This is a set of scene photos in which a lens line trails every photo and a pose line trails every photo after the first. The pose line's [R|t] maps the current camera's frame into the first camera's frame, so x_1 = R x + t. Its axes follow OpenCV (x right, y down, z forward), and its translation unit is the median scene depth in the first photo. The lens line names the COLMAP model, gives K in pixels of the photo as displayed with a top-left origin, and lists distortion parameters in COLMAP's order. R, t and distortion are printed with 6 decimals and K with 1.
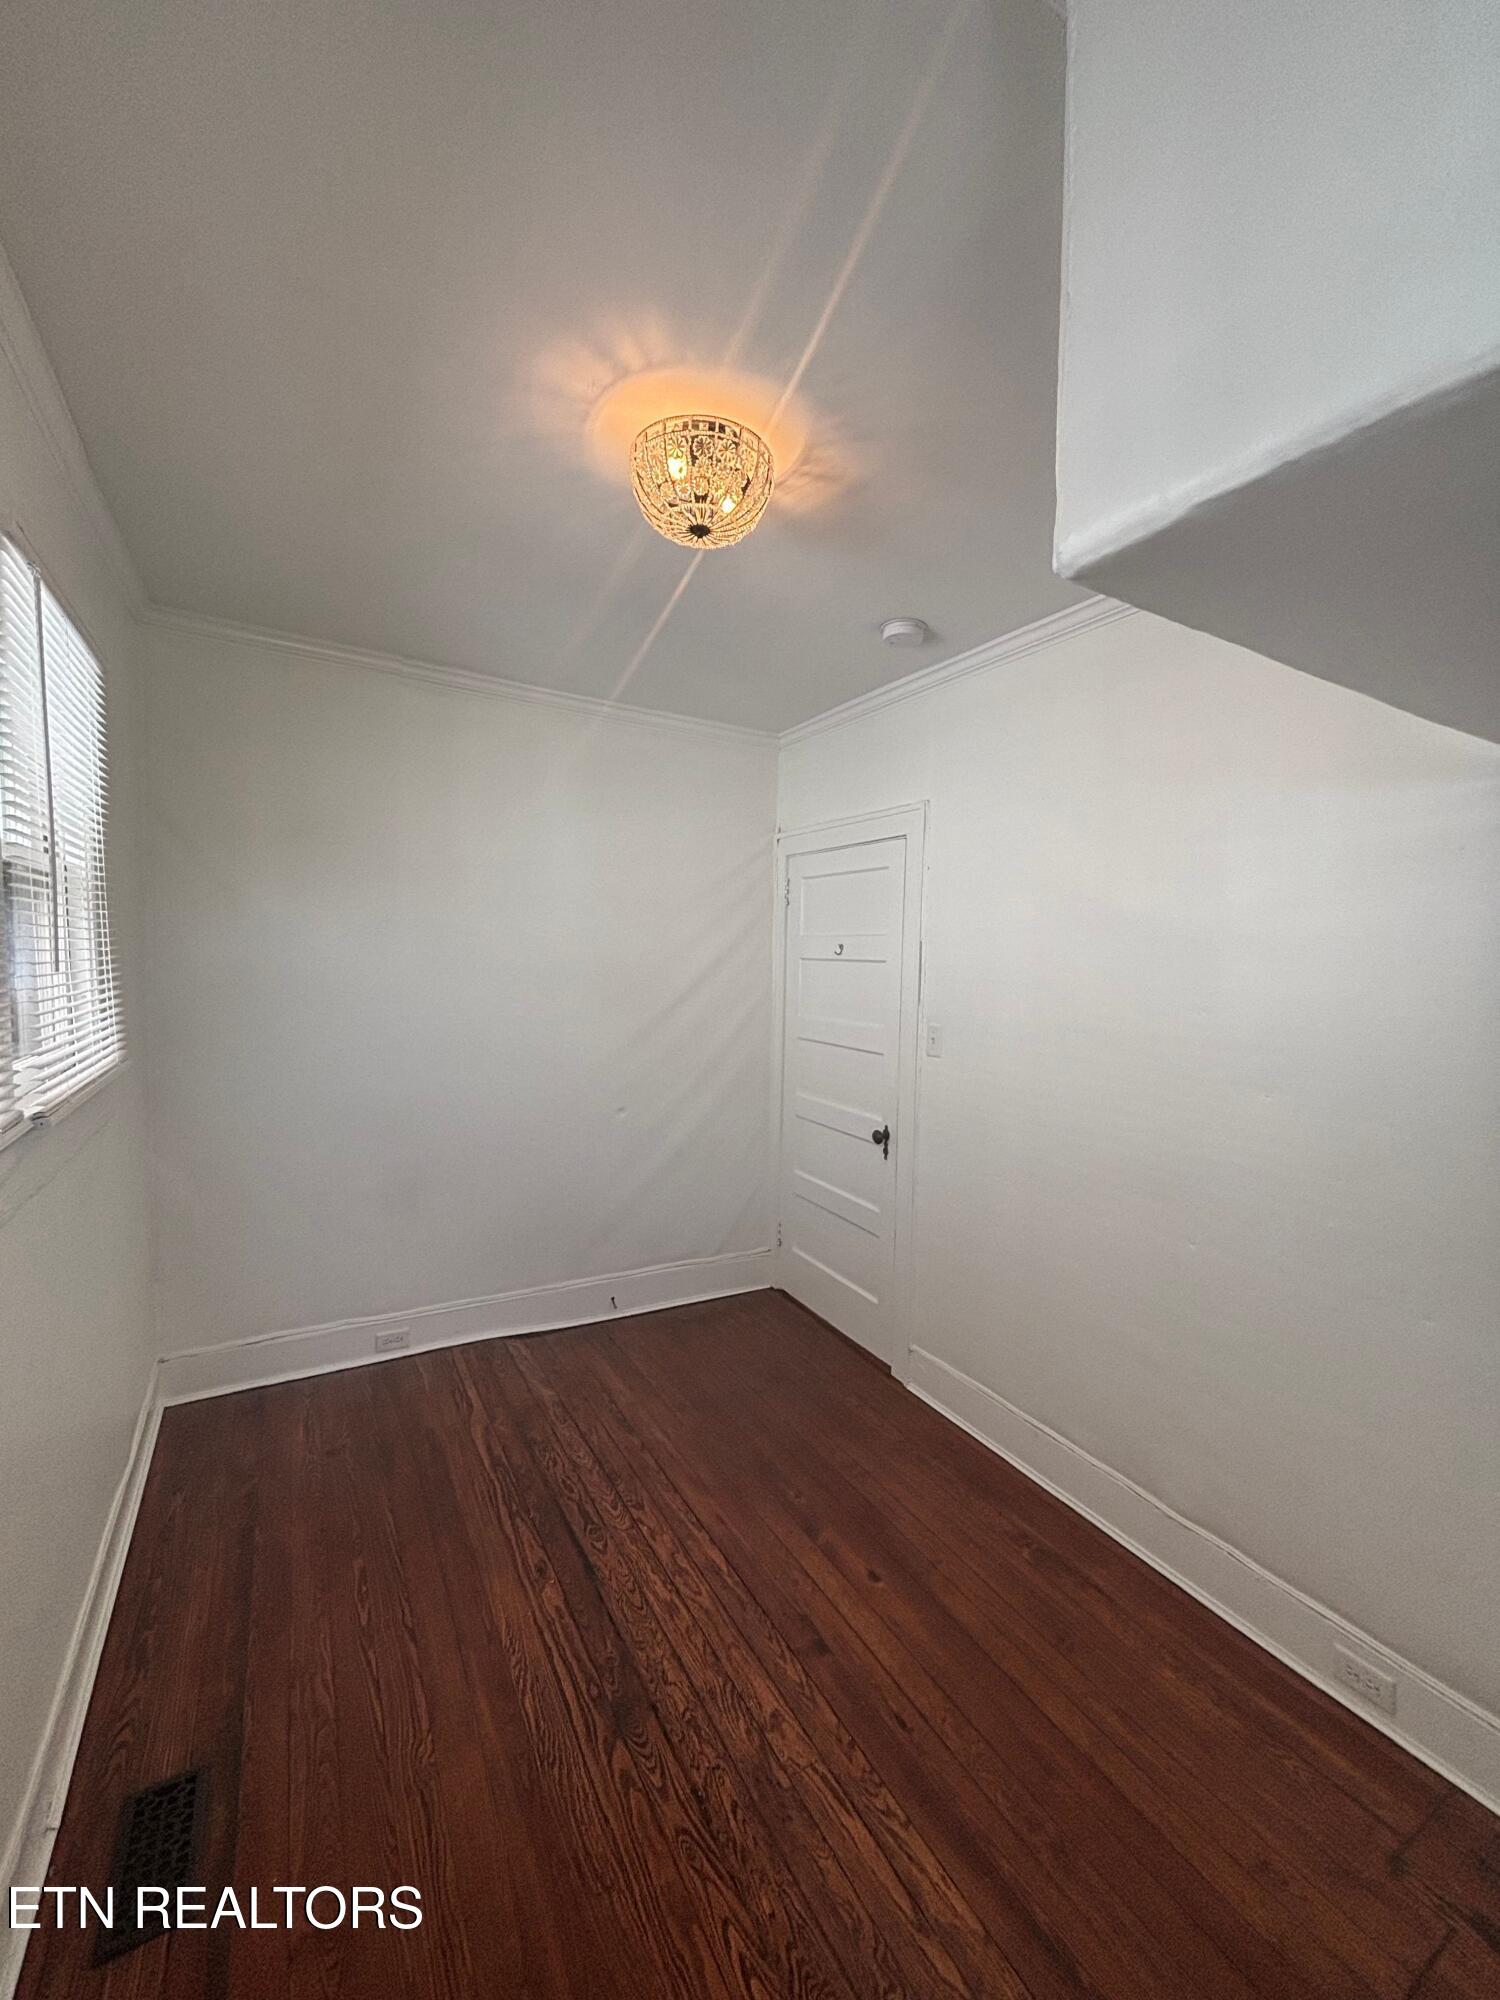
lens RADIAL K [[804.5, 0, 755.8], [0, 804.5, 992.7], [0, 0, 1]] dist [0.009080, -0.000245]
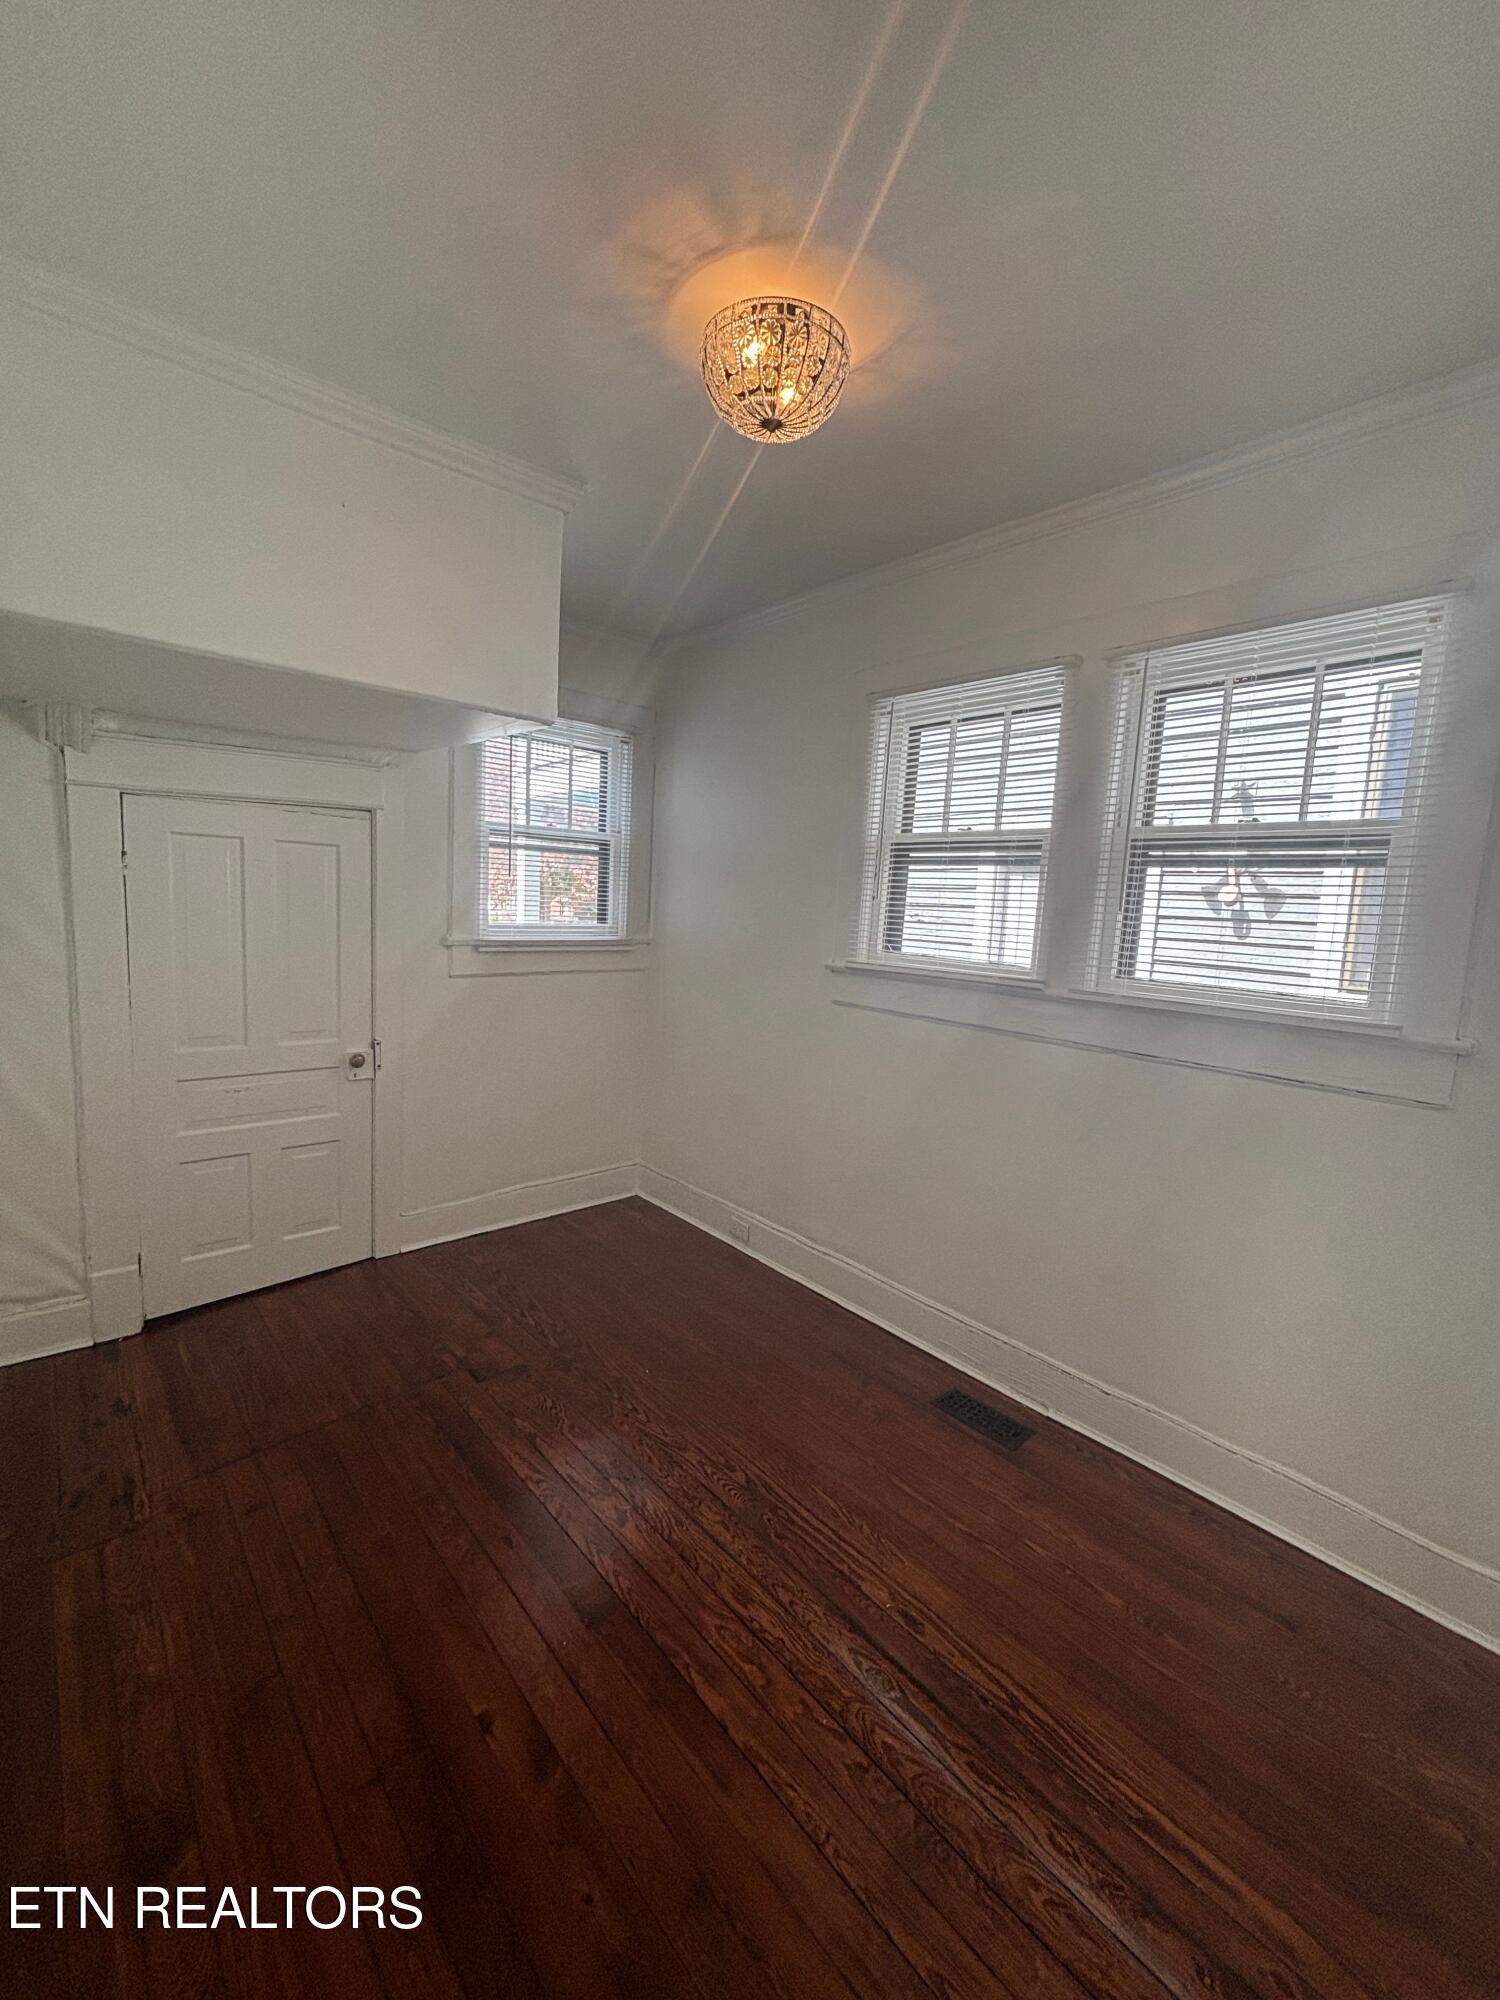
lens RADIAL K [[804.5, 0, 755.8], [0, 804.5, 992.7], [0, 0, 1]] dist [0.009080, -0.000245]
pose [[-0.975450, -0.049626, -0.214555, 0.115140], [-0.084115, 0.984368, 0.154739, -0.044248], [0.203522, 0.168988, -0.964376, 1.878593]]
